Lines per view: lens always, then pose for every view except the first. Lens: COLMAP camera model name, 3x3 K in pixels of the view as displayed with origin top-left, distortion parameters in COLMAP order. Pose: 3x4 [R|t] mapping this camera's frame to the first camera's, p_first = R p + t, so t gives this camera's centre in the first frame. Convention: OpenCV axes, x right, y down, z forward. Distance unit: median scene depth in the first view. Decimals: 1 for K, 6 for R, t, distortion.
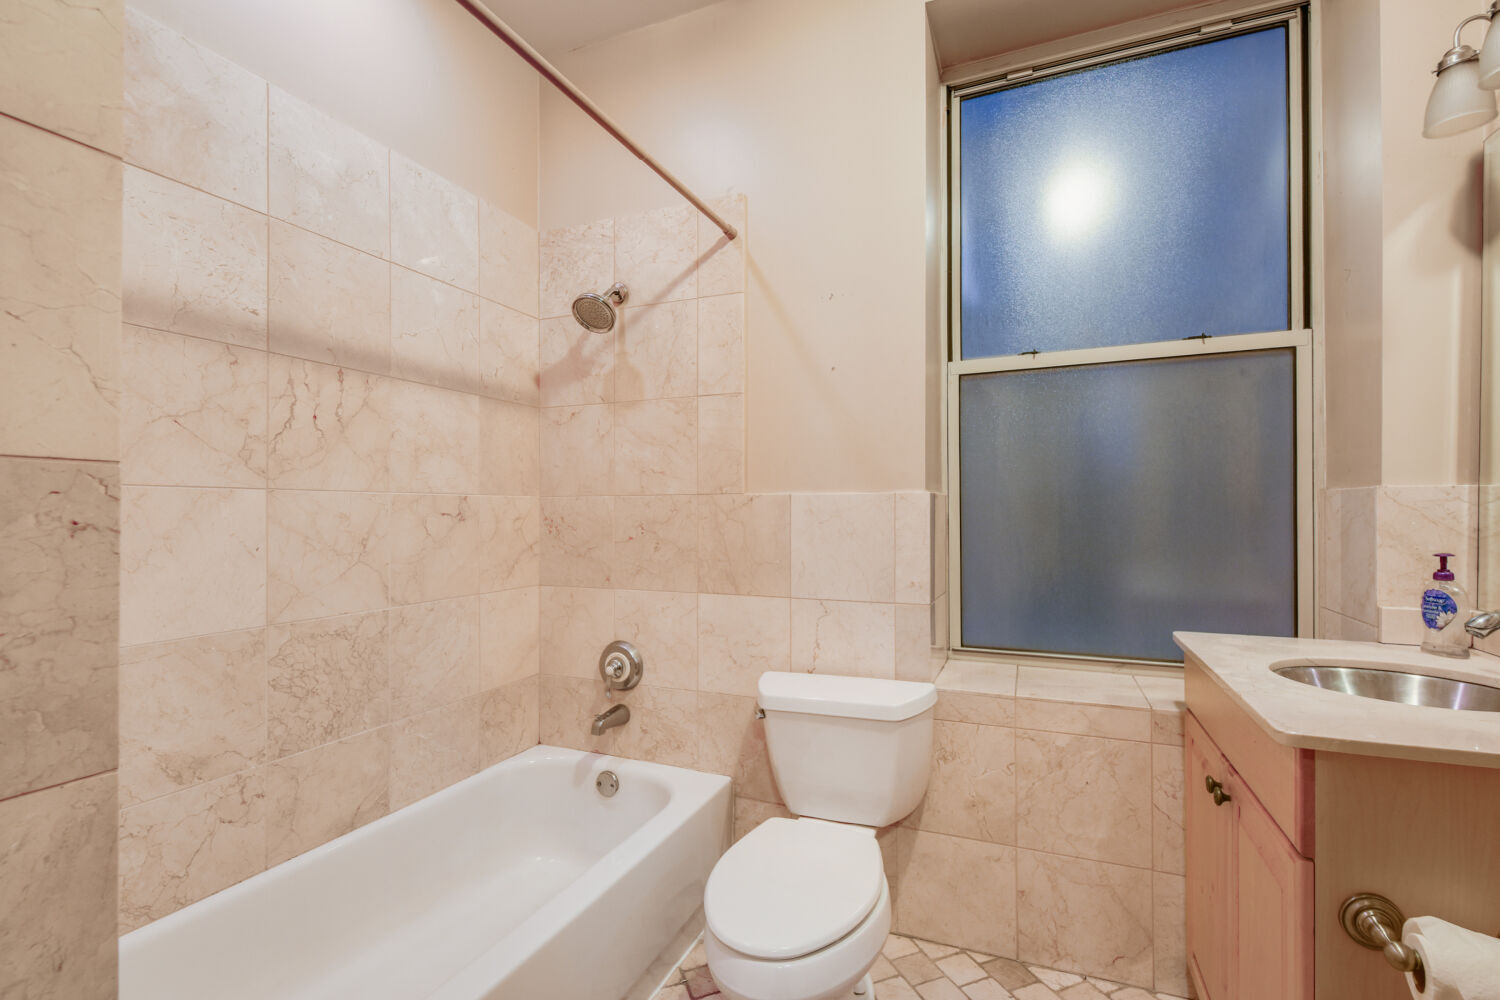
lens RADIAL K [[674.3, 0, 750.0], [0, 674.3, 500.0], [0, 0, 1]] dist [-0.000624, -0.000611]
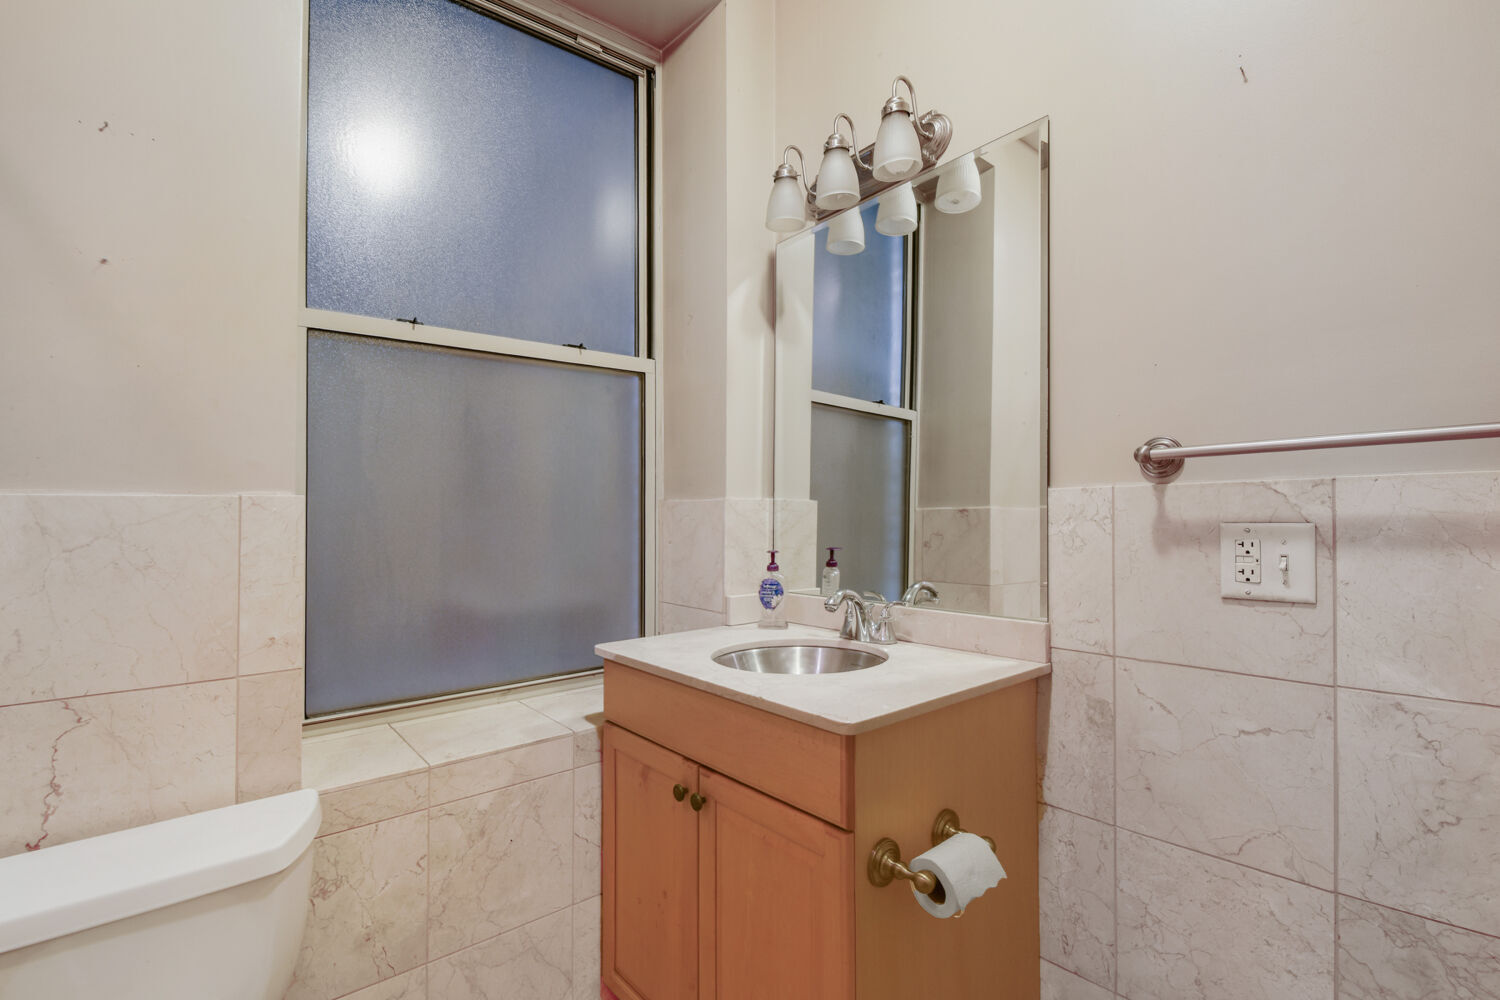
lens RADIAL K [[688.5, 0, 751.6], [0, 688.5, 505.9], [0, 0, 1]] dist [0.002902, -0.010959]
pose [[0.452438, 0.006779, 0.891770, -0.141765], [-0.004122, 0.999976, -0.005510, 0.000634], [-0.891786, -0.001183, 0.452455, 0.340449]]
